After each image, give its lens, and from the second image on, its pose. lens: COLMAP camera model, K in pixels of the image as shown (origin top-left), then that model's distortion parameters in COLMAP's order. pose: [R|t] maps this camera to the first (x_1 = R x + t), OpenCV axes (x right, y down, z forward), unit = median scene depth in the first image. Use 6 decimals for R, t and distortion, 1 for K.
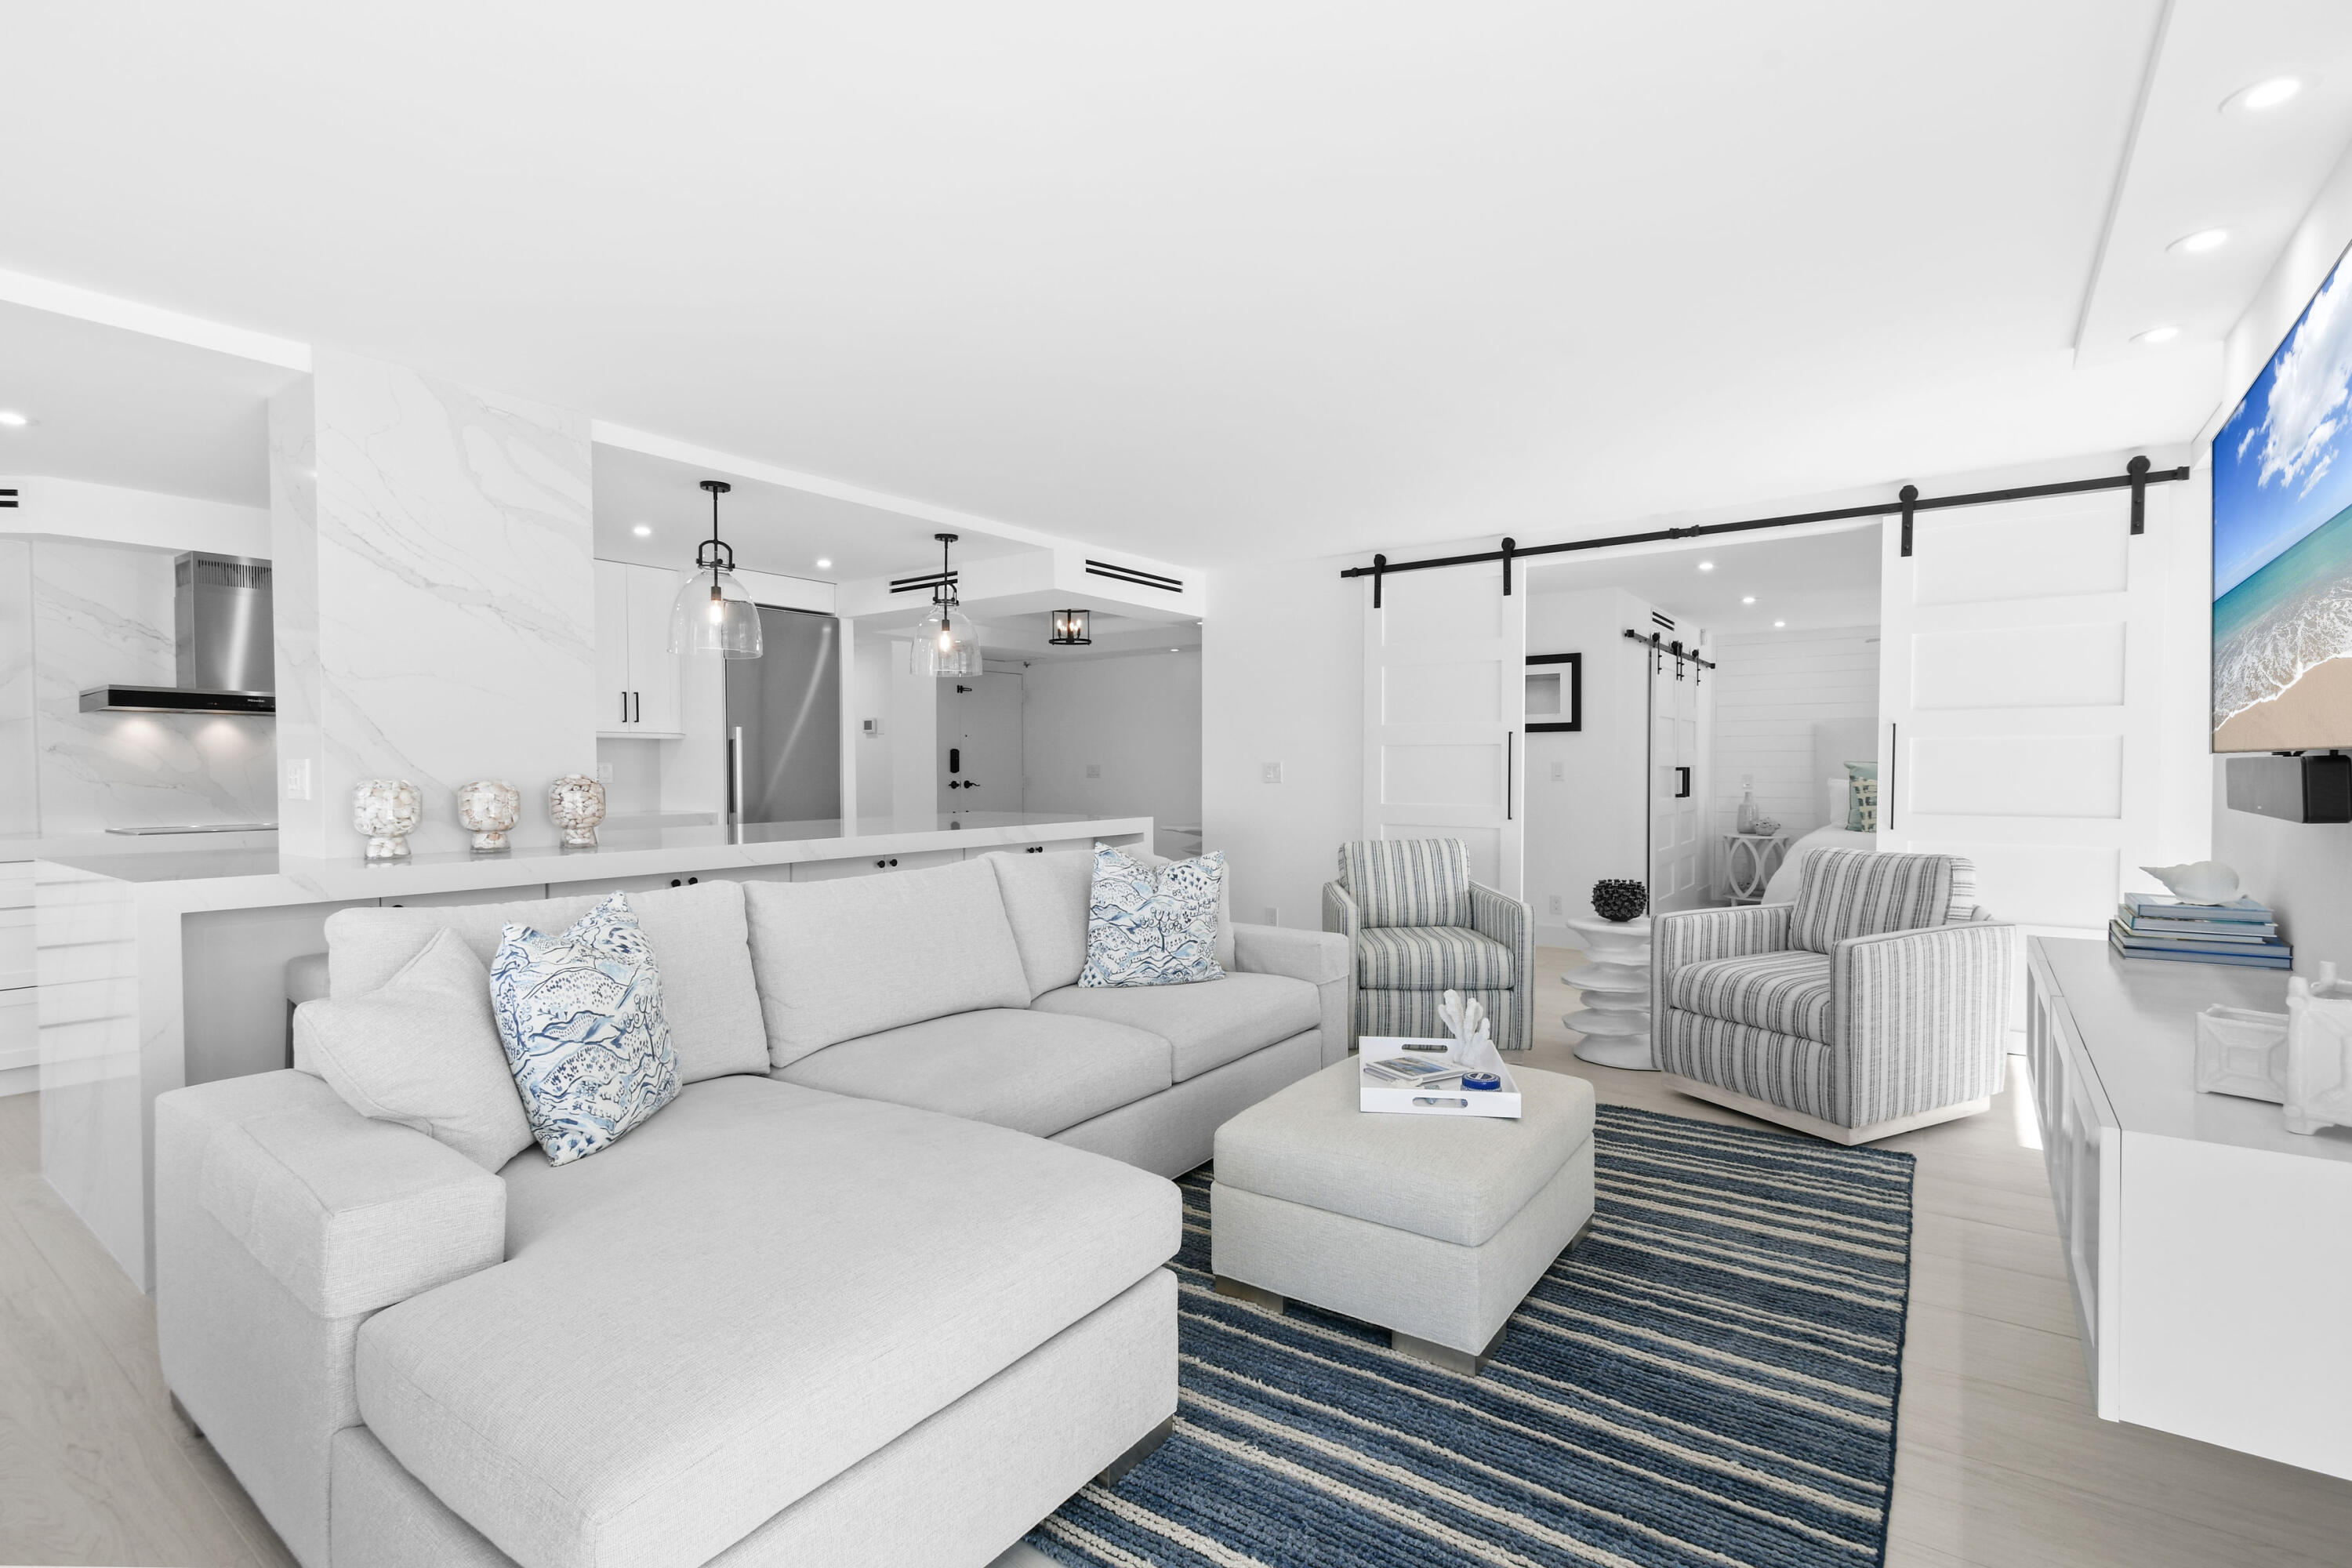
lens RADIAL K [[1080.3, 0, 1176.7], [0, 1080.3, 795.8], [0, 0, 1]] dist [0.007226, -0.000376]
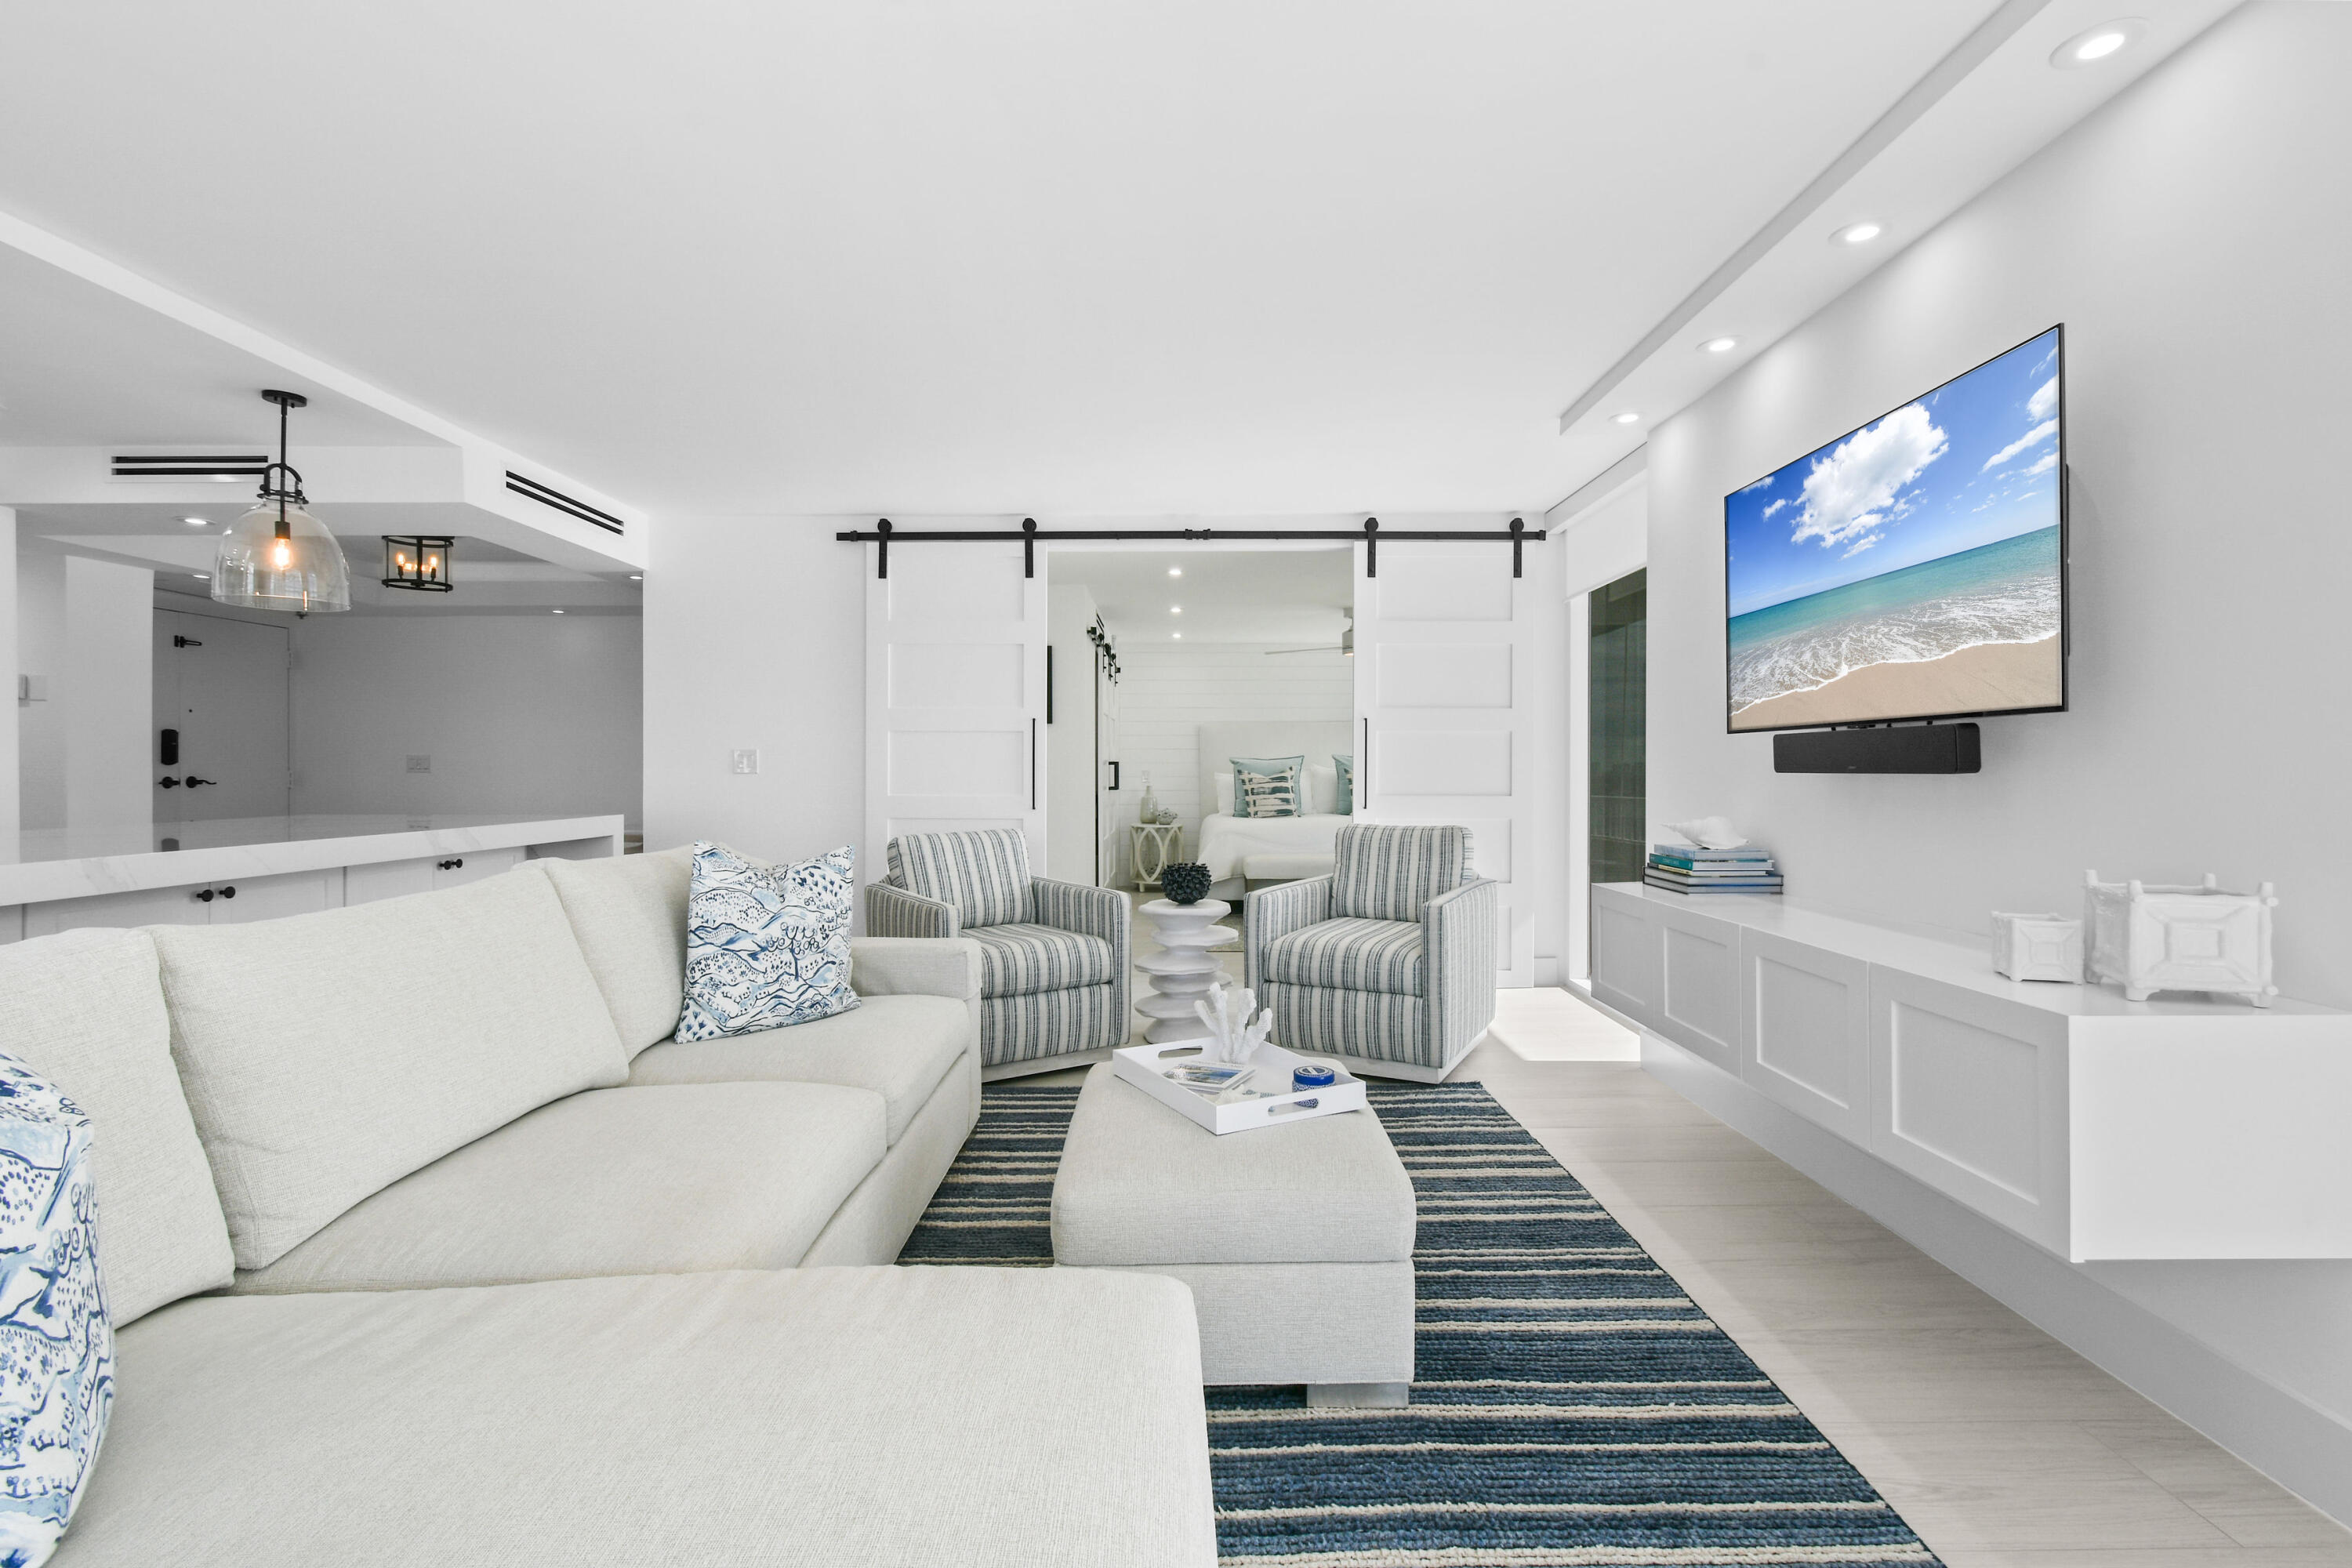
lens RADIAL K [[1080.3, 0, 1181.8], [0, 1080.3, 772.0], [0, 0, 1]] dist [0.007226, -0.000376]
pose [[0.811843, 0.000976, 0.583875, -0.236097], [0.014188, 0.999670, -0.021397, 0.017773], [-0.583704, 0.025655, 0.811561, 0.220134]]
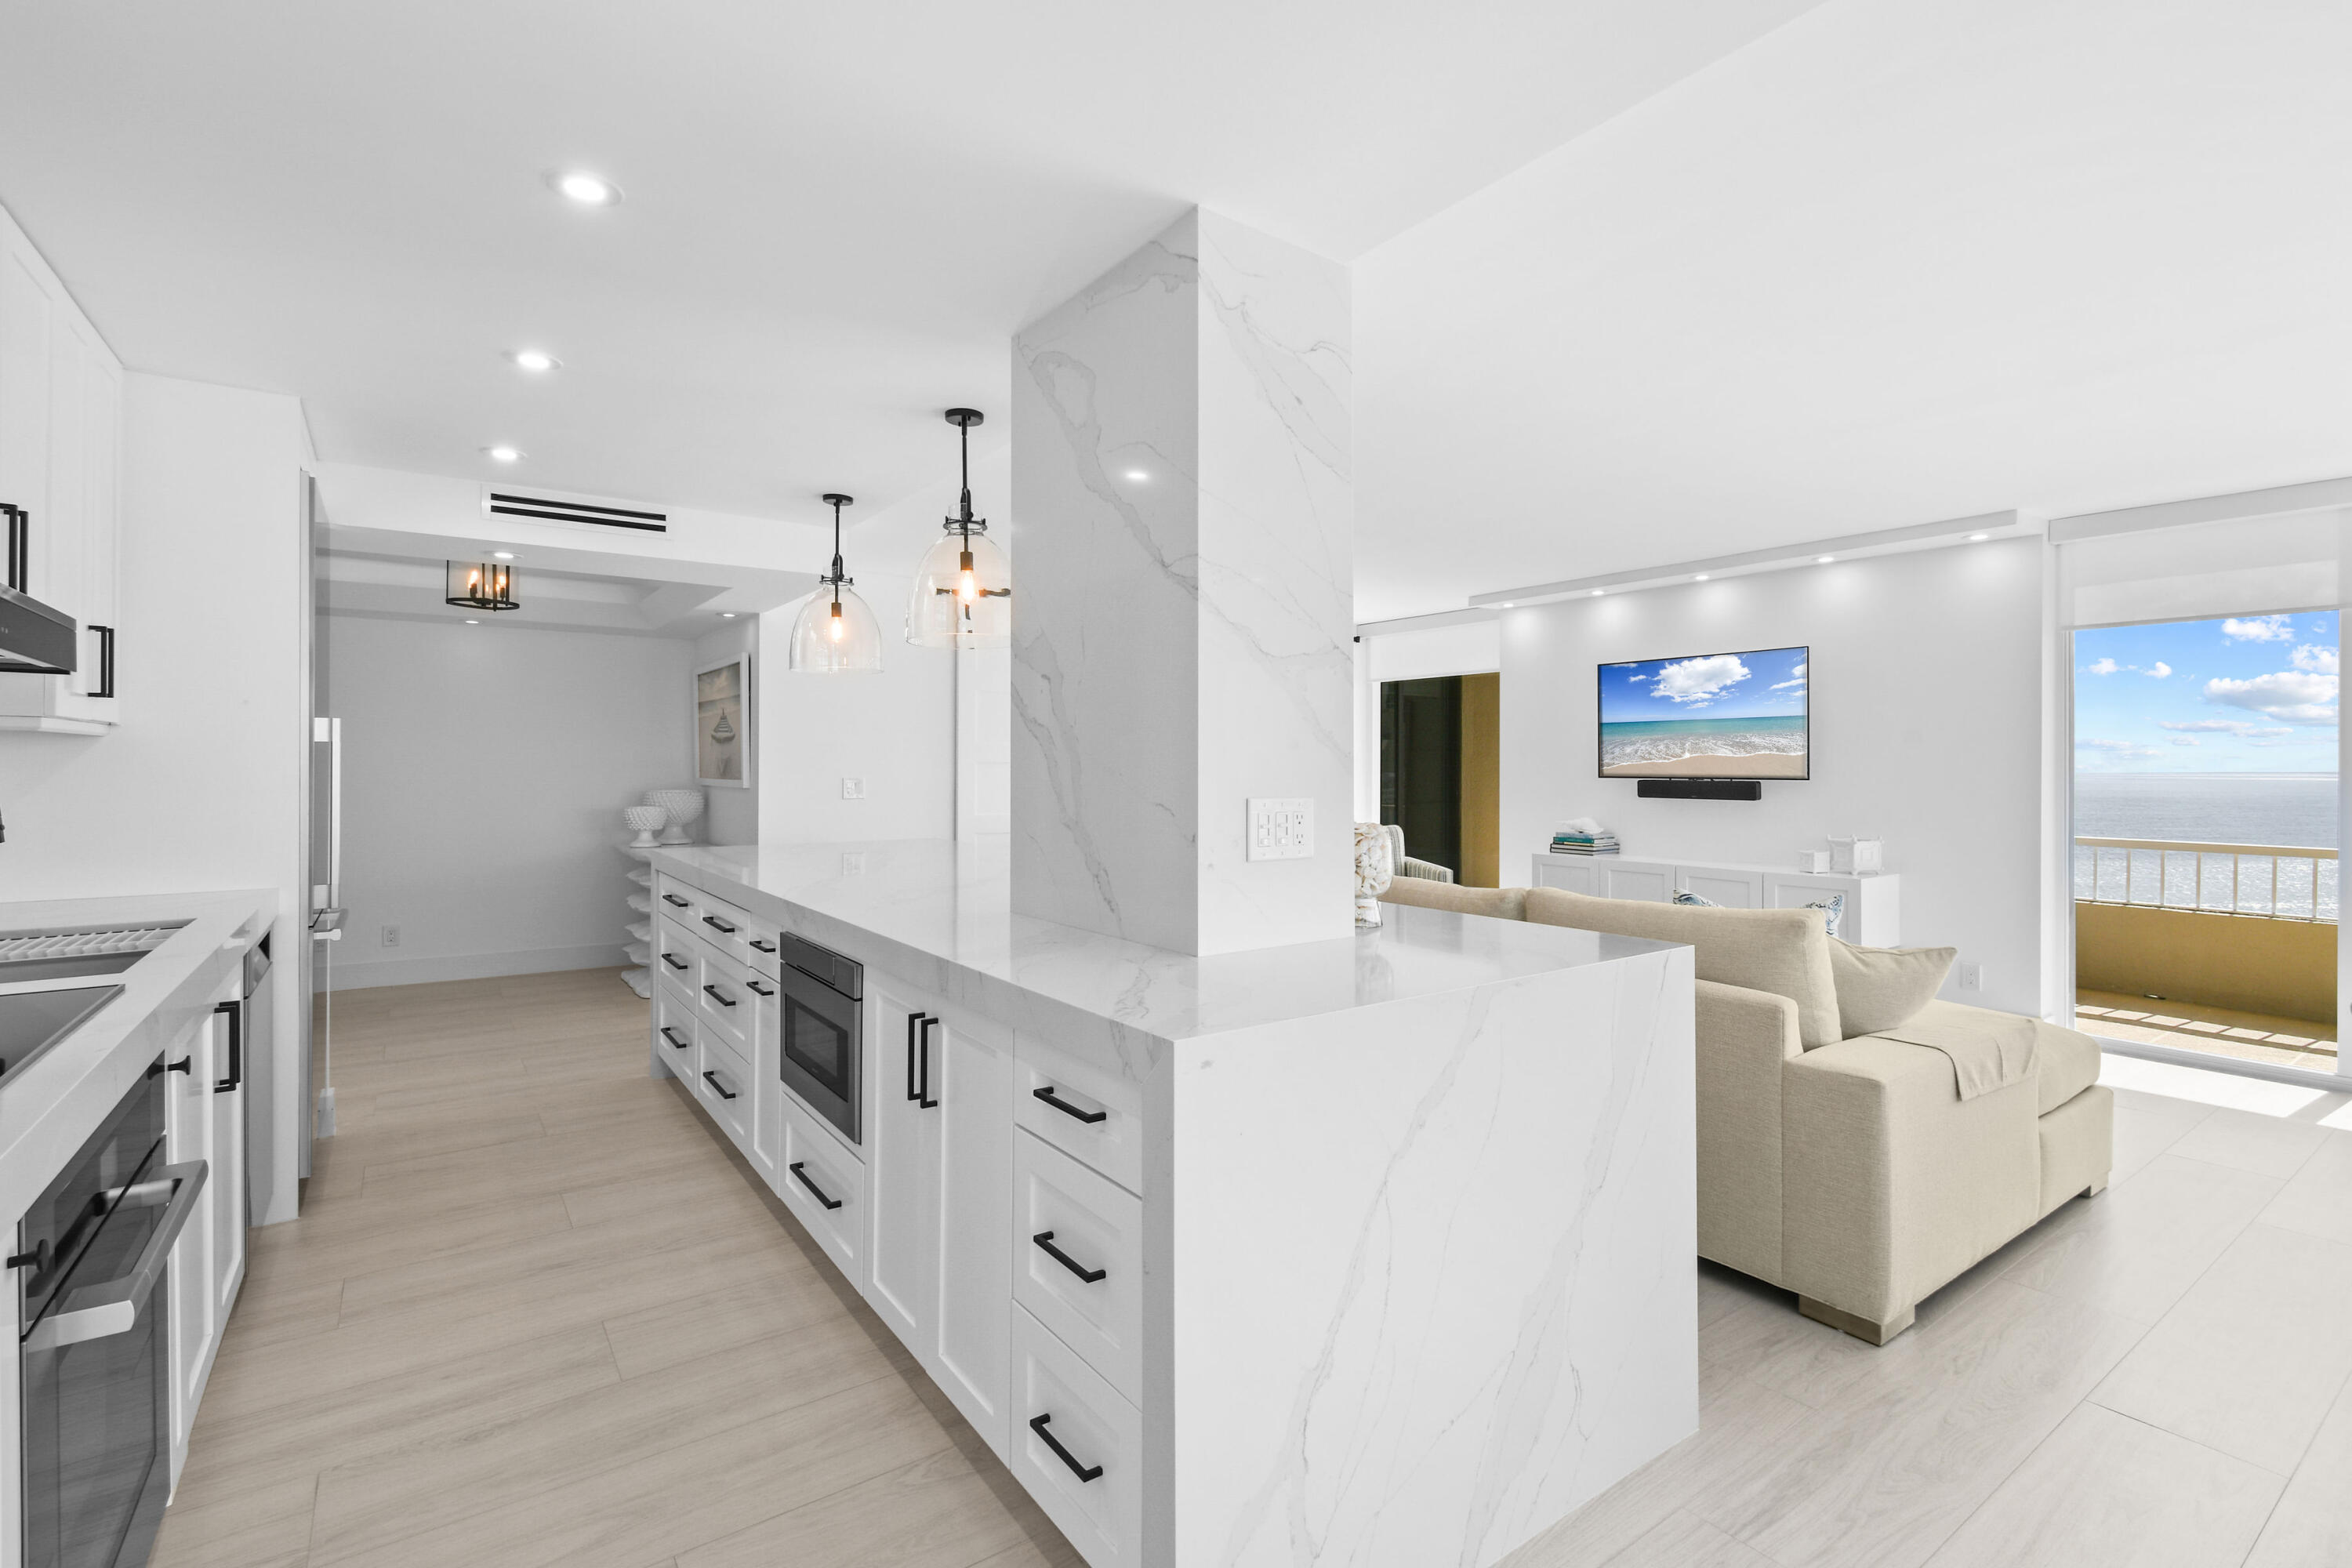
lens RADIAL K [[1080.3, 0, 1170.2], [0, 1080.3, 764.7], [0, 0, 1]] dist [0.007226, -0.000376]
pose [[0.314501, 0.003123, 0.949252, -1.365472], [0.022802, 0.999681, -0.010844, -0.045986], [-0.948983, 0.025055, 0.314330, 0.797056]]
